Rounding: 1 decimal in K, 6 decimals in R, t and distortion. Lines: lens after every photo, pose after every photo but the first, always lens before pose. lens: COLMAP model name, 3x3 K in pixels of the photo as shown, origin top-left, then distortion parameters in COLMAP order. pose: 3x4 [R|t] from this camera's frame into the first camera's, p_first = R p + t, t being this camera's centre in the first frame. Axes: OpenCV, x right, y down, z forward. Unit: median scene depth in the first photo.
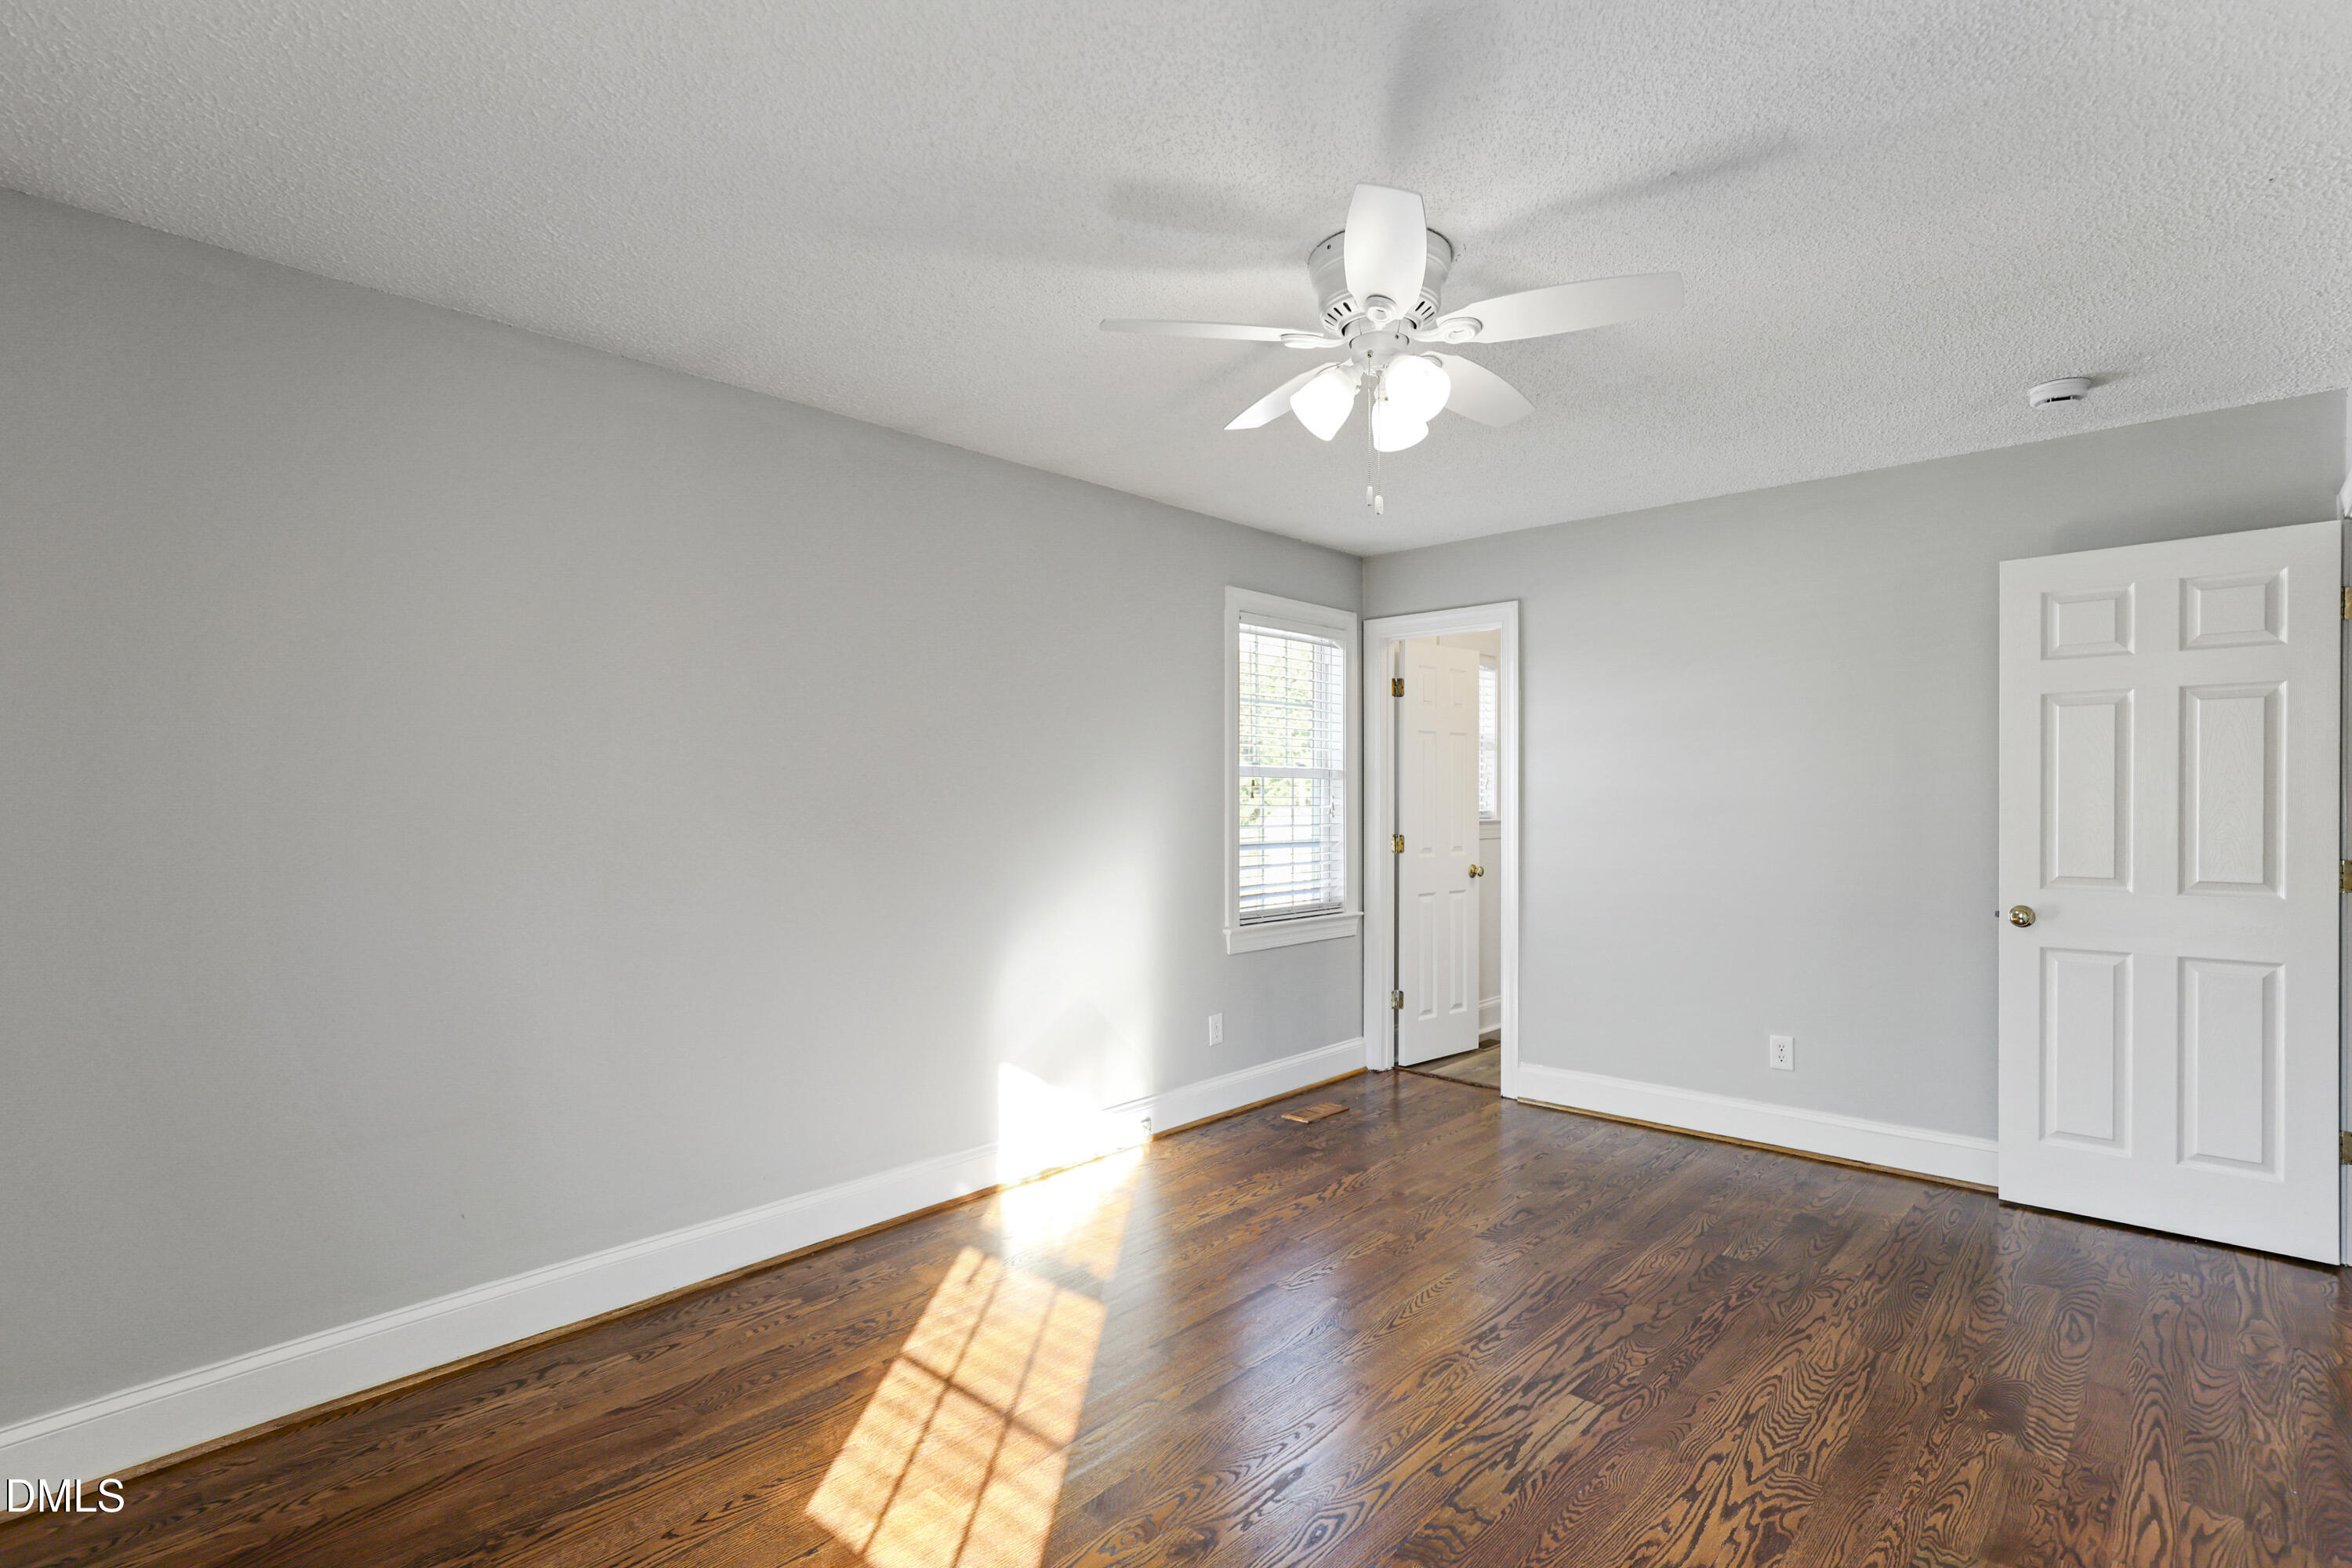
lens RADIAL K [[1074.4, 0, 1187.3], [0, 1074.4, 803.9], [0, 0, 1]] dist [-0.006561, 0.010357]
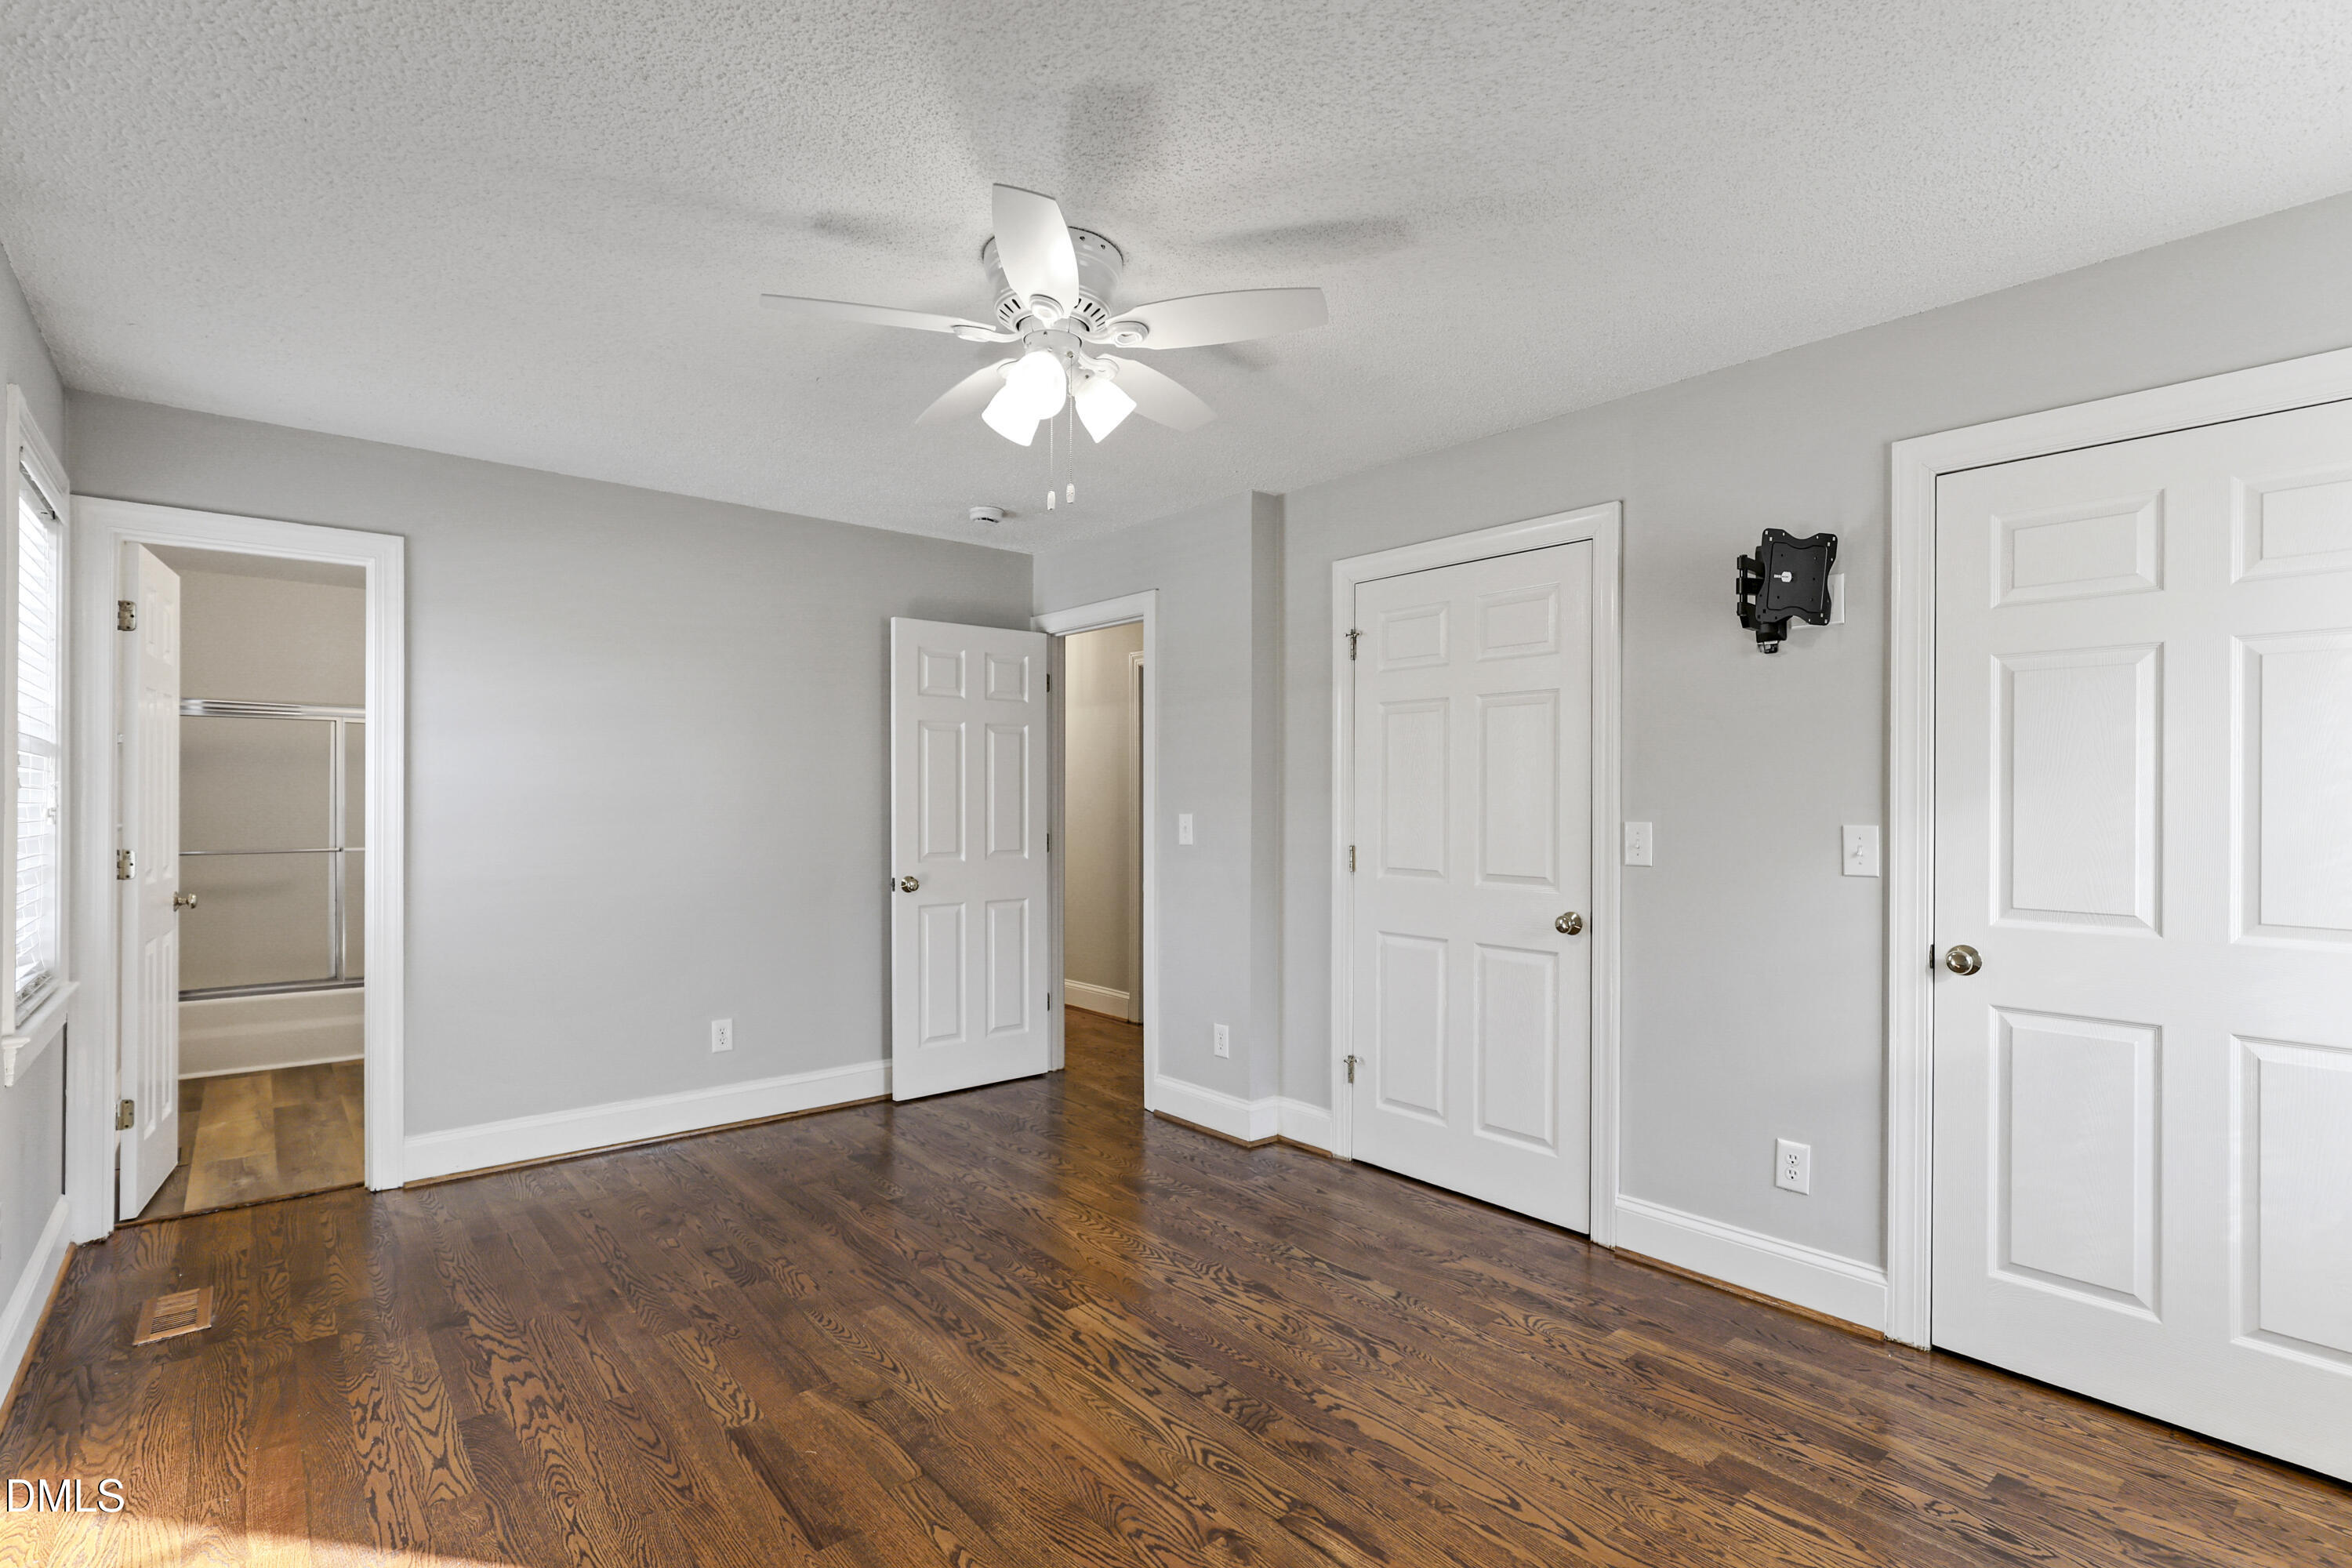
lens RADIAL K [[1074.4, 0, 1187.3], [0, 1074.4, 803.9], [0, 0, 1]] dist [-0.006561, 0.010357]
pose [[0.167351, -0.002523, 0.985894, -0.482091], [0.002124, 0.999995, 0.002198, 0.001358], [-0.985895, 0.001726, 0.167355, 0.429670]]
